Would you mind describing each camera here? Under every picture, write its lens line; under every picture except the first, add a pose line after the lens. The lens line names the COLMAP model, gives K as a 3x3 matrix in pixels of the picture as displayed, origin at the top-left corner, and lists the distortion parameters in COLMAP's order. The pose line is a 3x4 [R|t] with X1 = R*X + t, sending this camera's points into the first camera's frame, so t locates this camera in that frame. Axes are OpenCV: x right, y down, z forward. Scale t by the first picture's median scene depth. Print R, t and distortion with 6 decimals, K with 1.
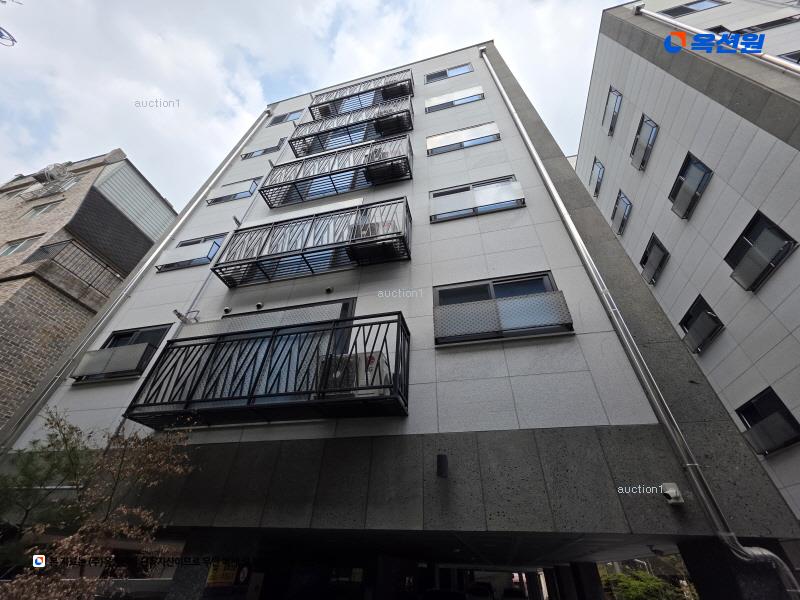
lens RADIAL K [[322.2, 0, 401.1], [0, 322.2, 302.4], [0, 0, 1]] dist [0.000912, 0.000077]
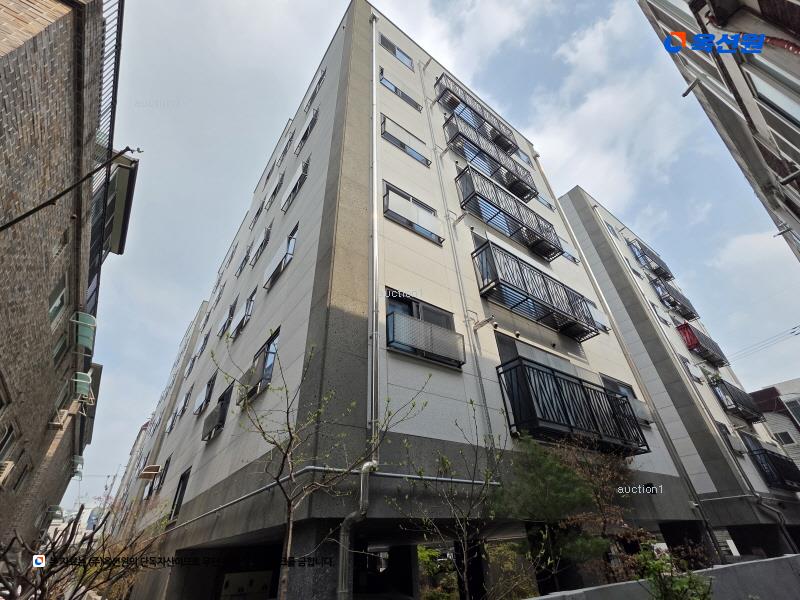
lens RADIAL K [[356.7, 0, 401.5], [0, 356.7, 298.8], [0, 0, 1]] dist [-0.001170, 0.000067]
pose [[0.640045, 0.391000, 0.661409, -0.753380], [-0.439512, 0.892399, -0.102237, 0.099750], [-0.630216, -0.225261, 0.743025, 0.160865]]
